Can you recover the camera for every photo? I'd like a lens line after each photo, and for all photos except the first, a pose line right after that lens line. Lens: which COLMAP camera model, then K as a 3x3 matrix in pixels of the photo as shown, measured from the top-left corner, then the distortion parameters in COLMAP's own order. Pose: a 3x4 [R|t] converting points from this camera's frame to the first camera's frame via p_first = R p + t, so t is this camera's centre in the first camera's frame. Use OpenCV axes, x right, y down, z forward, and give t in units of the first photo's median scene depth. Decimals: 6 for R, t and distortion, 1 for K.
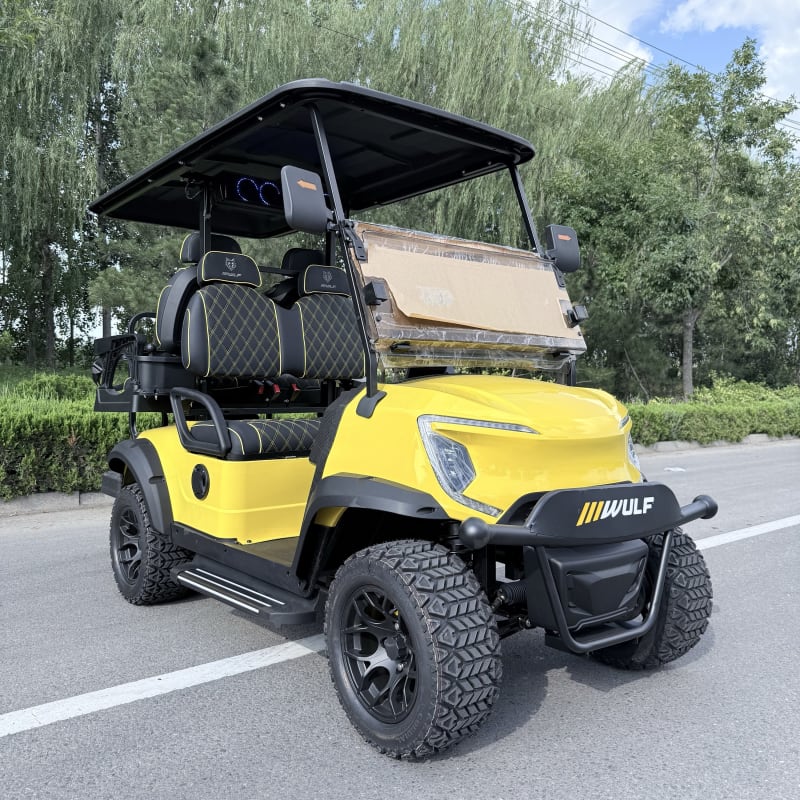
lens RADIAL K [[811.5, 0, 405.8], [0, 811.5, 402.5], [0, 0, 1]] dist [0.064728, 0.000000]
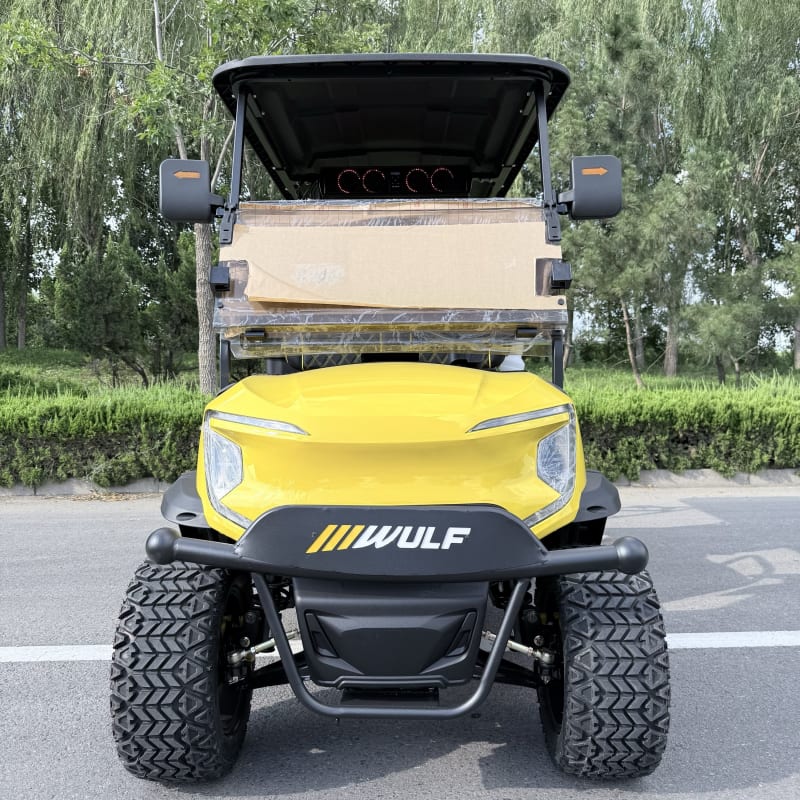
lens RADIAL K [[811.5, 0, 404.4], [0, 811.5, 393.7], [0, 0, 1]] dist [0.064728, 0.000000]
pose [[0.763824, 0.004320, -0.645410, 0.726224], [-0.005381, 0.999985, 0.000325, -0.002539], [0.645402, 0.003225, 0.763836, 0.420598]]
